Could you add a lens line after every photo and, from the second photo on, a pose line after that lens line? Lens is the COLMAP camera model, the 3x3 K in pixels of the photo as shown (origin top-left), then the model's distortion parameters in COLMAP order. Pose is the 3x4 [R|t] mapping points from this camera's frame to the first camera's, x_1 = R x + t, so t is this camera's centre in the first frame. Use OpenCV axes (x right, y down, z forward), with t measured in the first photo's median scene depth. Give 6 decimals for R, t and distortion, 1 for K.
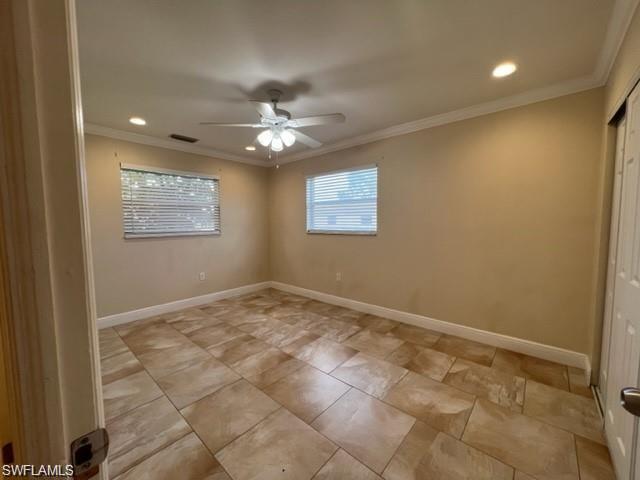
lens RADIAL K [[256.4, 0, 320.0], [0, 256.4, 240.0], [0, 0, 1]] dist [-0.000476, -0.000005]
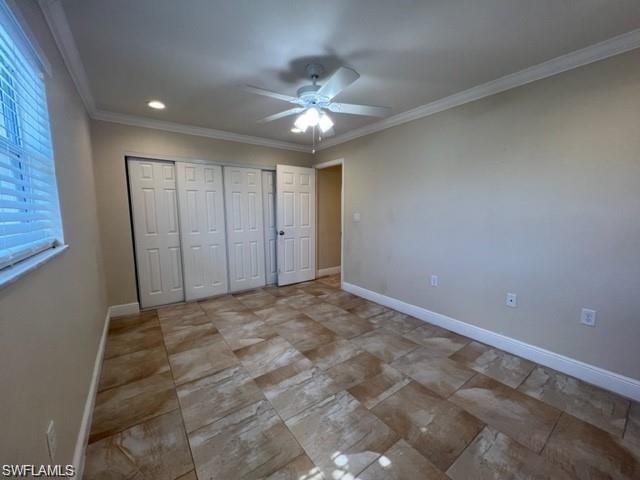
lens RADIAL K [[256.4, 0, 320.0], [0, 256.4, 240.0], [0, 0, 1]] dist [-0.000476, -0.000005]
pose [[-0.976895, -0.012150, 0.213376, -0.349561], [0.026811, 0.983529, 0.178750, -0.123199], [-0.212033, 0.180341, -0.960479, 1.734419]]
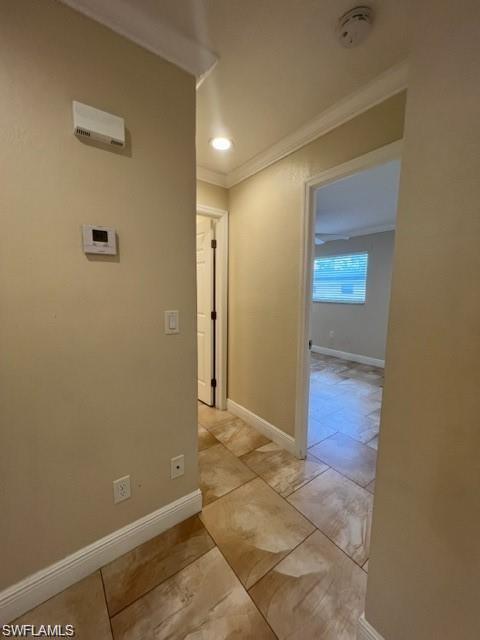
lens RADIAL K [[256.4, 0, 240.2], [0, 256.4, 321.7], [0, 0, 1]] dist [-0.000476, -0.000005]
pose [[0.978697, 0.045639, -0.200171, -0.198605], [-0.035146, 0.997831, 0.055669, 0.029000], [0.202277, -0.047448, 0.978178, -0.625635]]
